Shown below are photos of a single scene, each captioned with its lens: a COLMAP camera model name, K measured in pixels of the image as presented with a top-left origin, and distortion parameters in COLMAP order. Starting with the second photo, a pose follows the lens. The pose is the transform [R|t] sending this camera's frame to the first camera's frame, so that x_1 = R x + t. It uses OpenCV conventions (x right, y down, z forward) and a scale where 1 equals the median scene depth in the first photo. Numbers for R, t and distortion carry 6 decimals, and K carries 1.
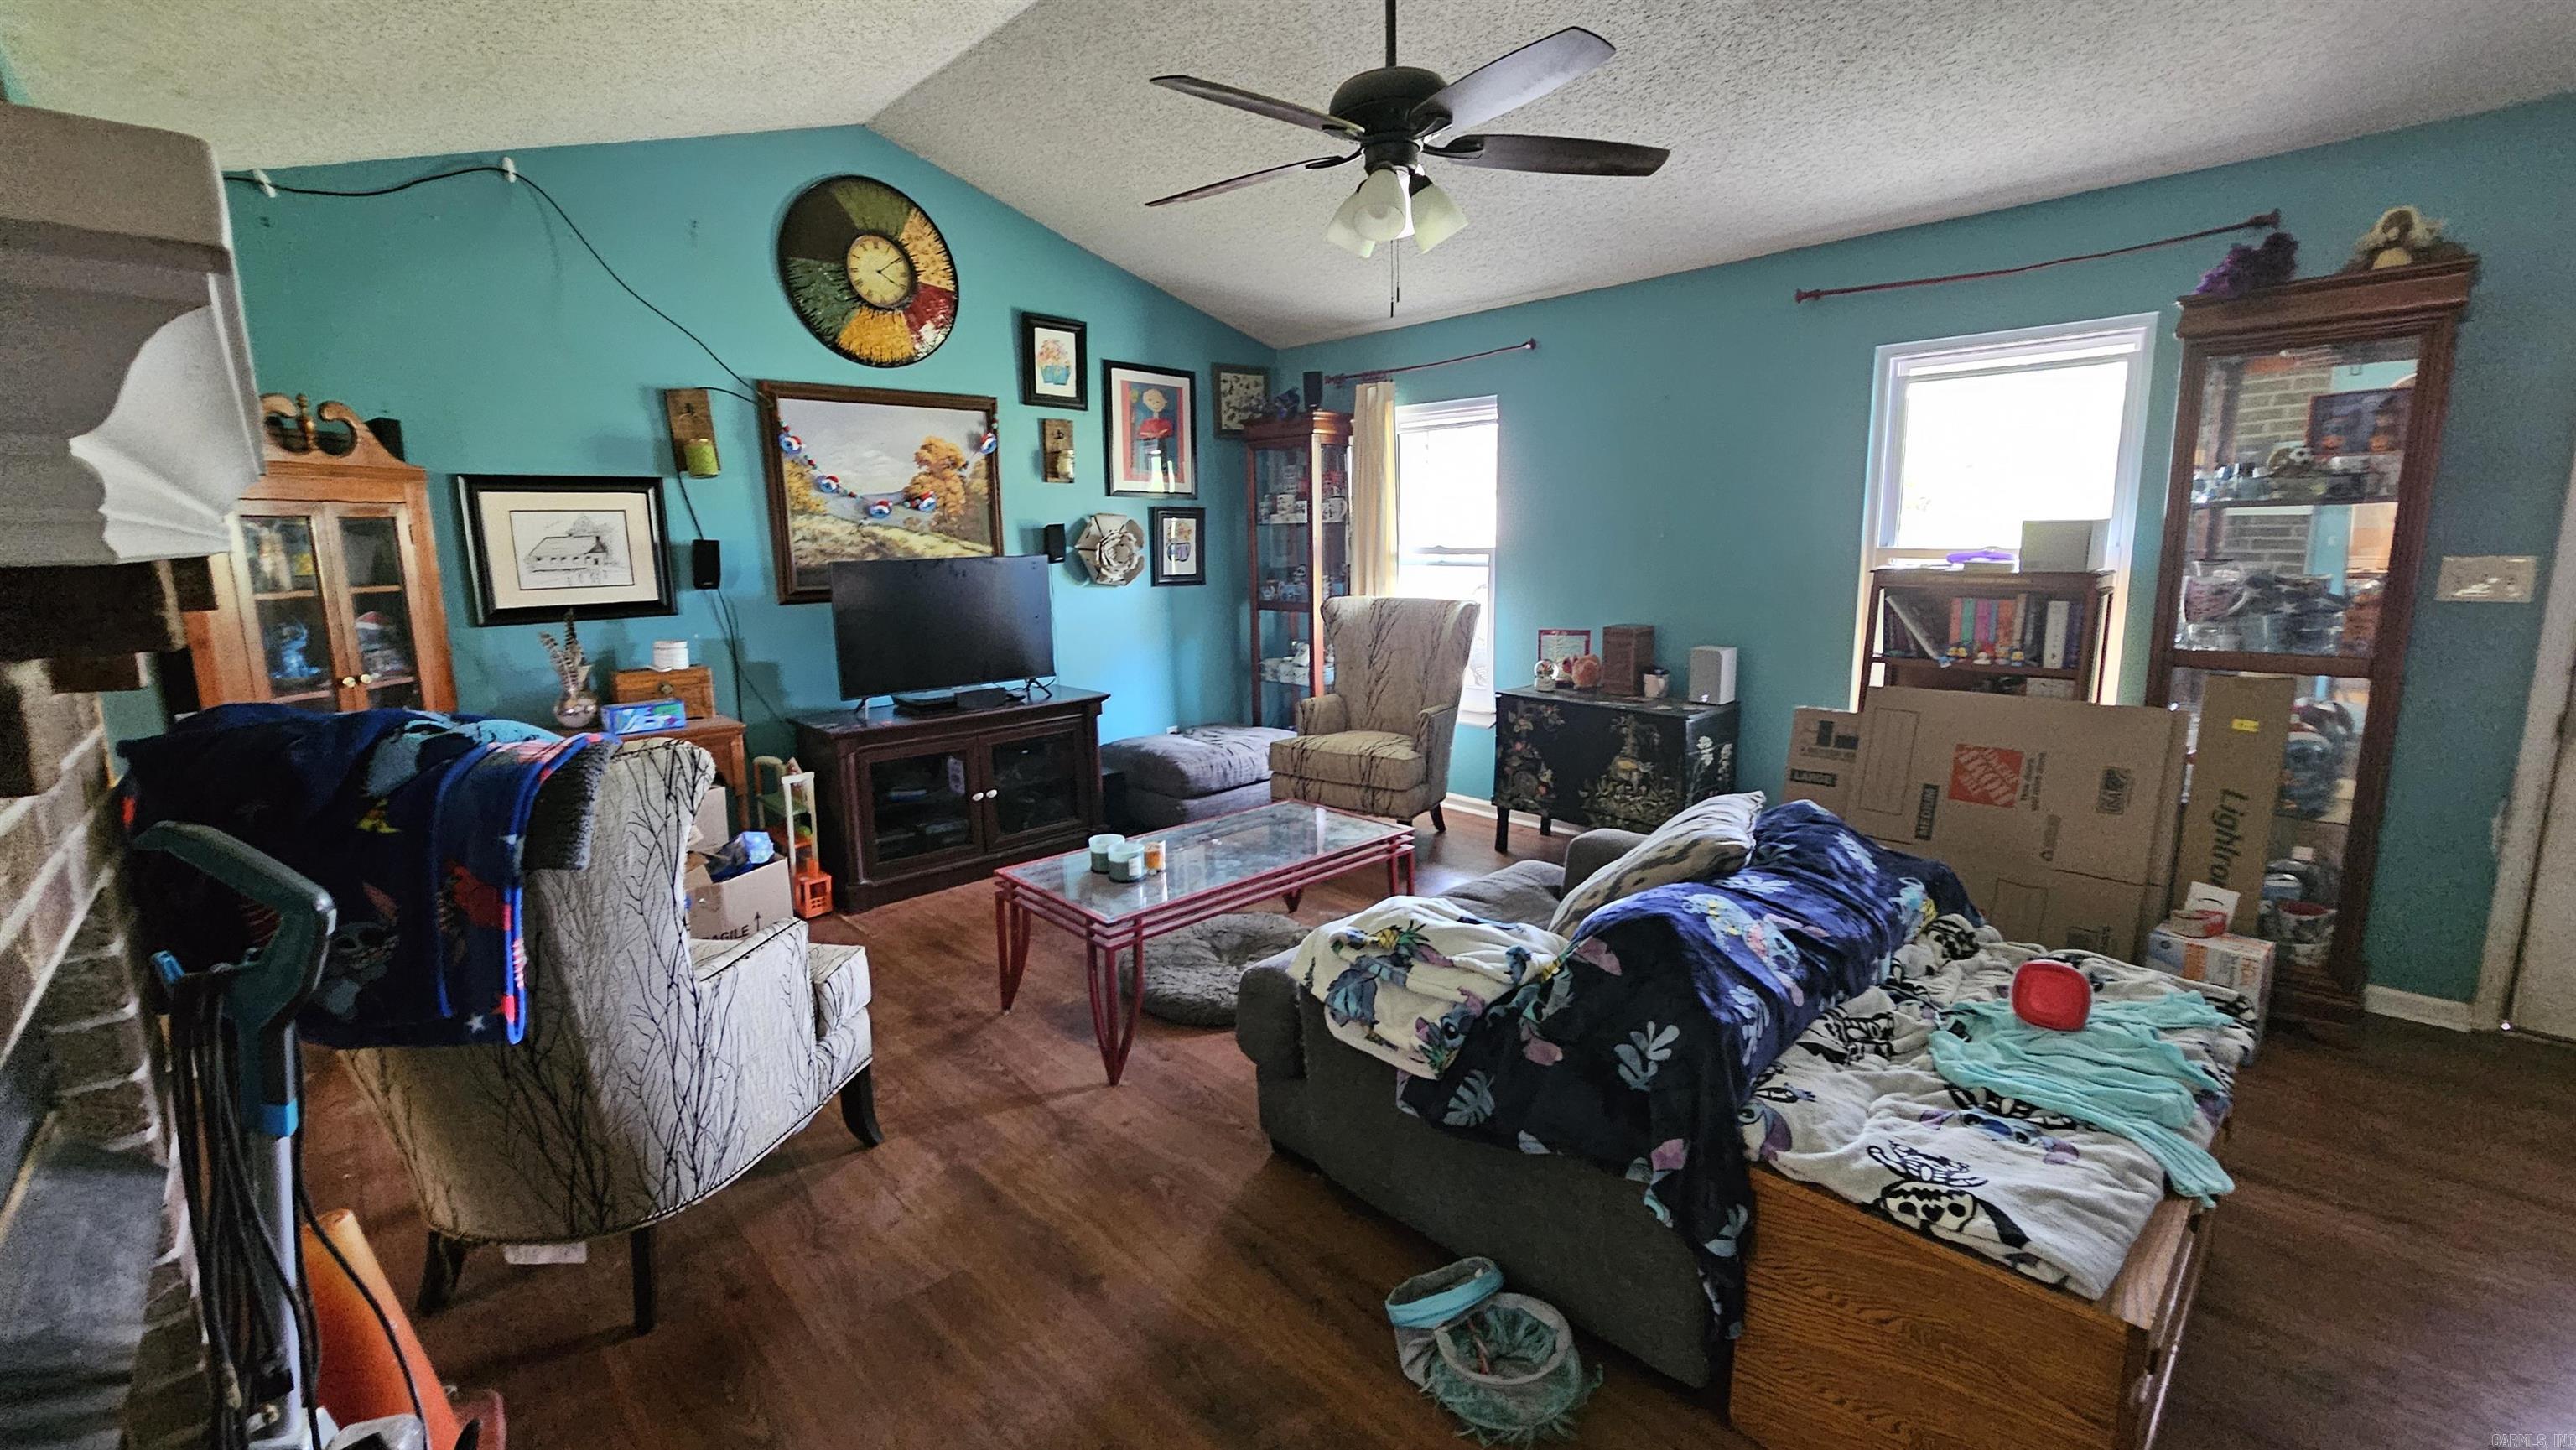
lens RADIAL K [[1054.3, 0, 1287.7], [0, 1054.3, 710.1], [0, 0, 1]] dist [-0.001887, -0.000857]
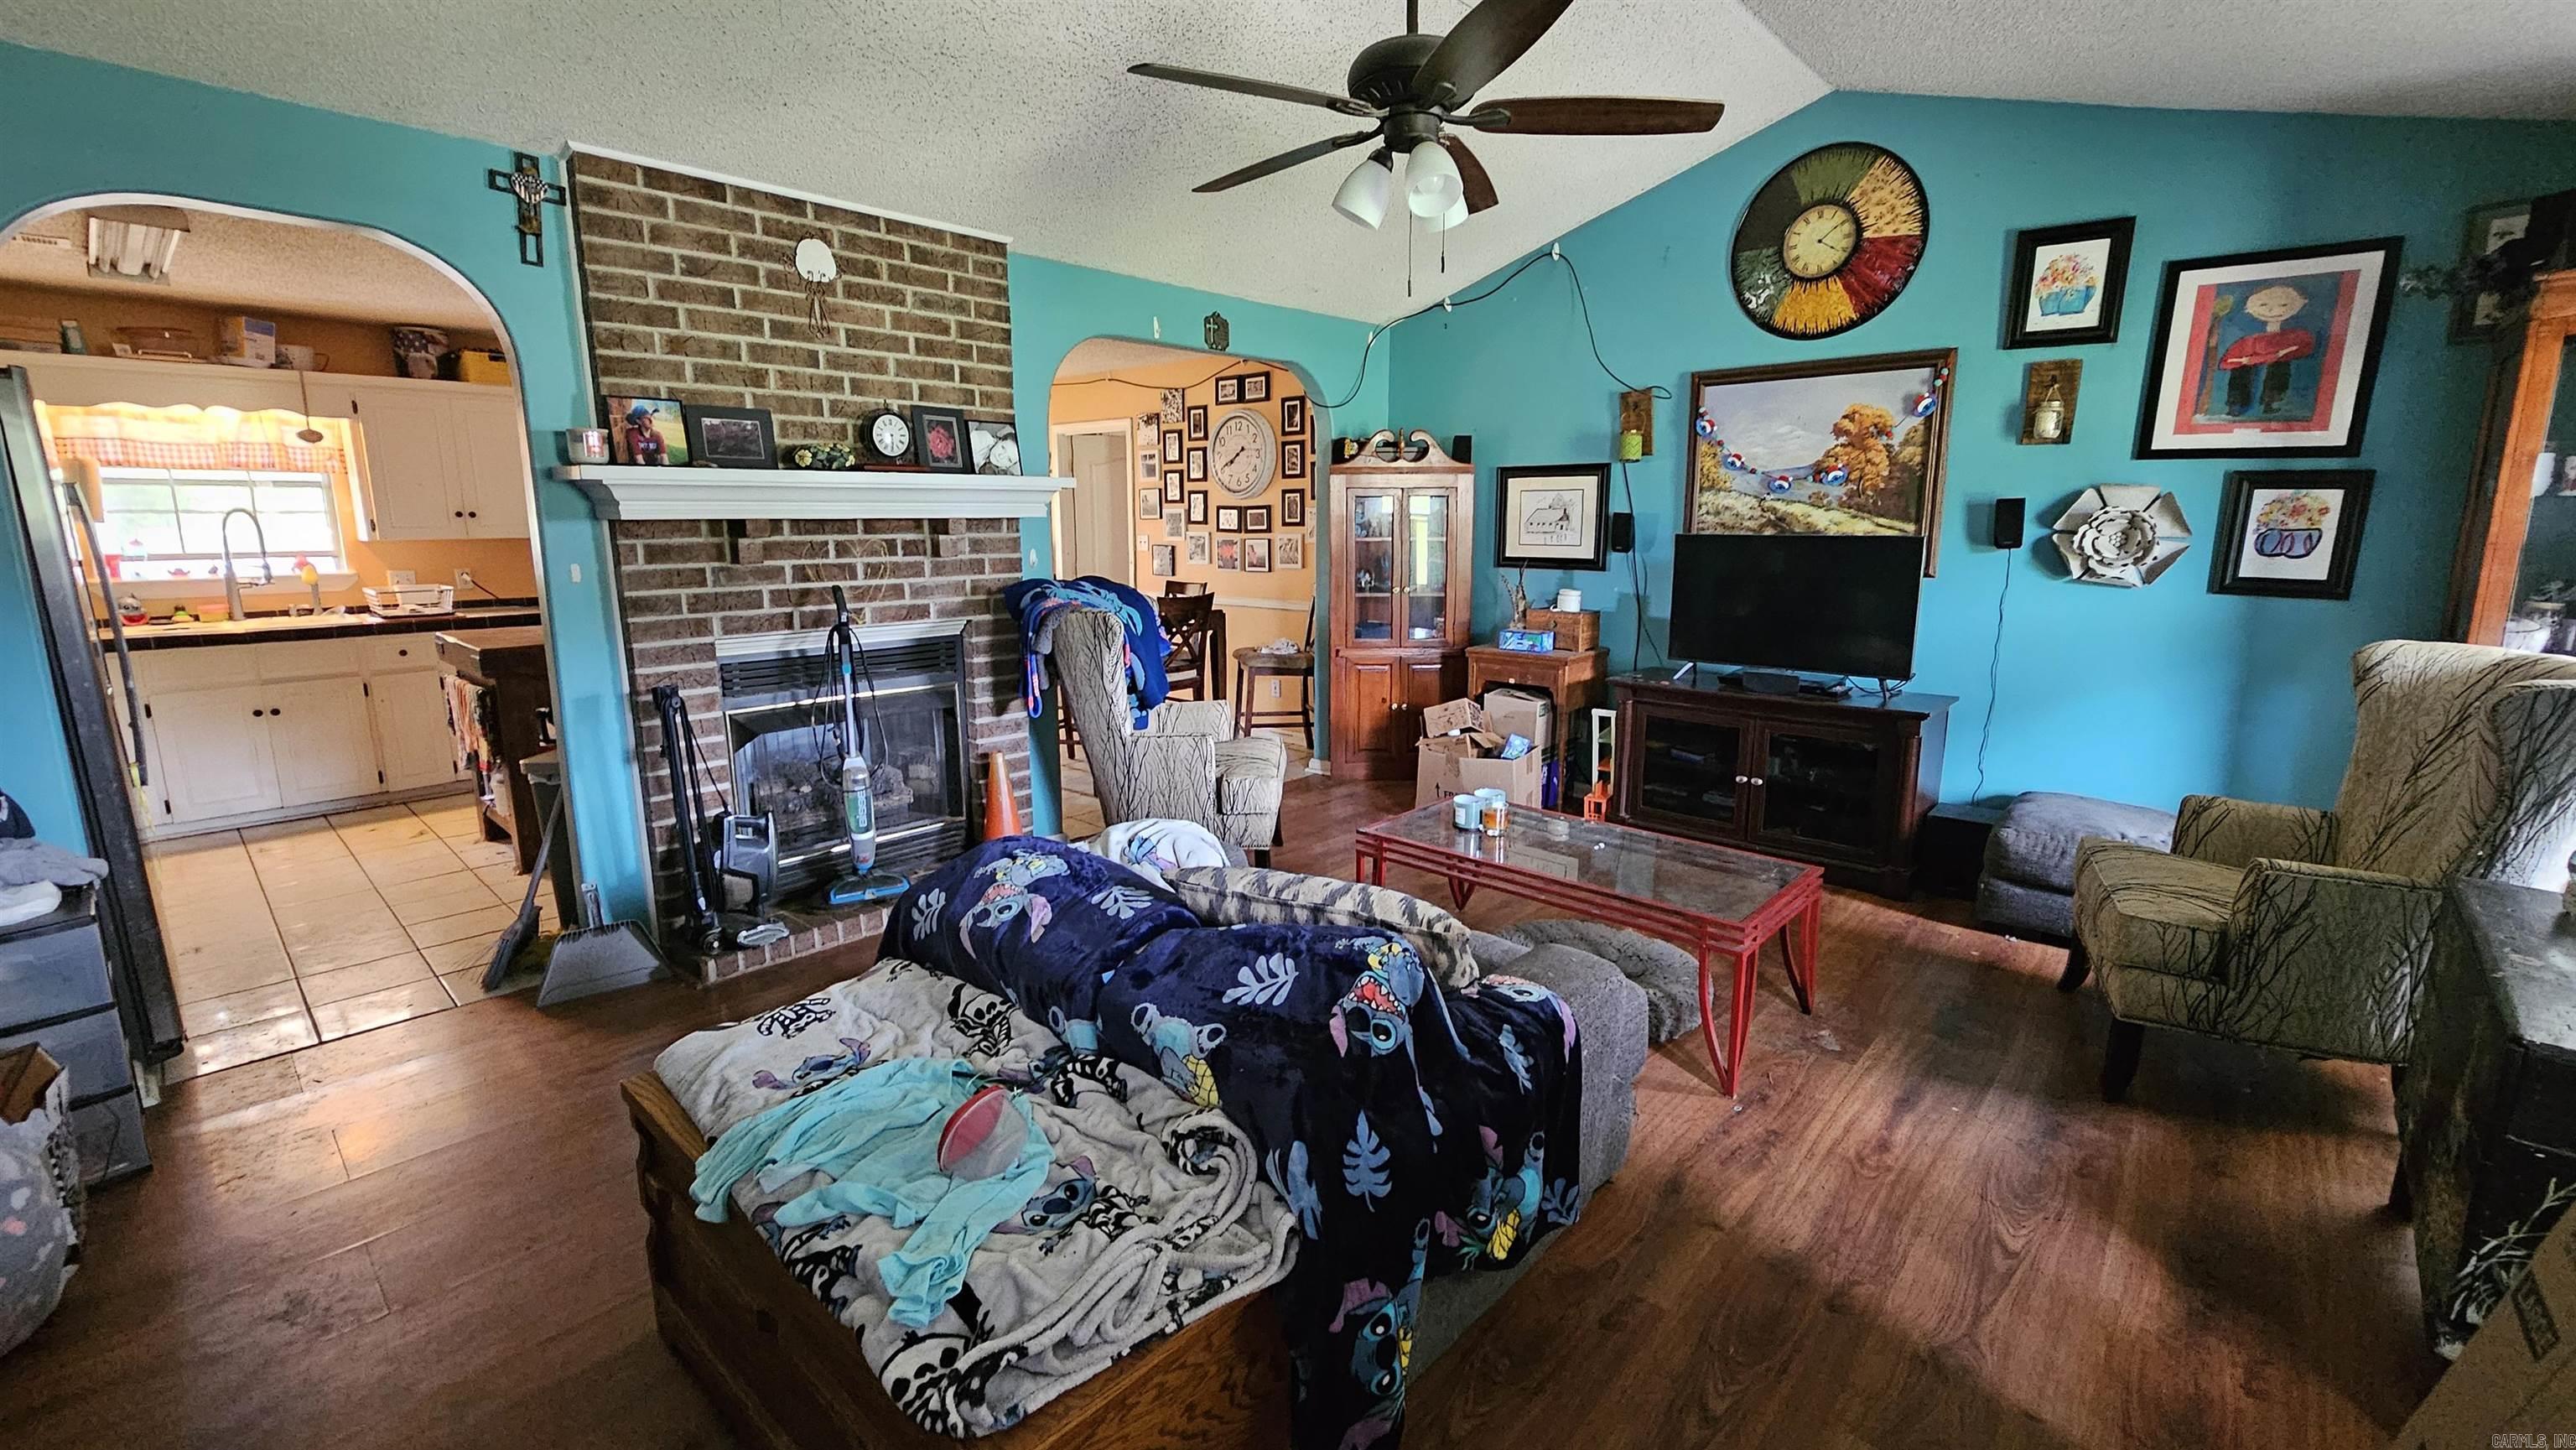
lens RADIAL K [[1054.3, 0, 1287.7], [0, 1054.3, 710.1], [0, 0, 1]] dist [-0.001887, -0.000857]
pose [[0.074204, 0.199618, -0.977060, 0.600700], [-0.164715, 0.968758, 0.185412, -0.089538], [0.983546, 0.147178, 0.104766, 0.456873]]
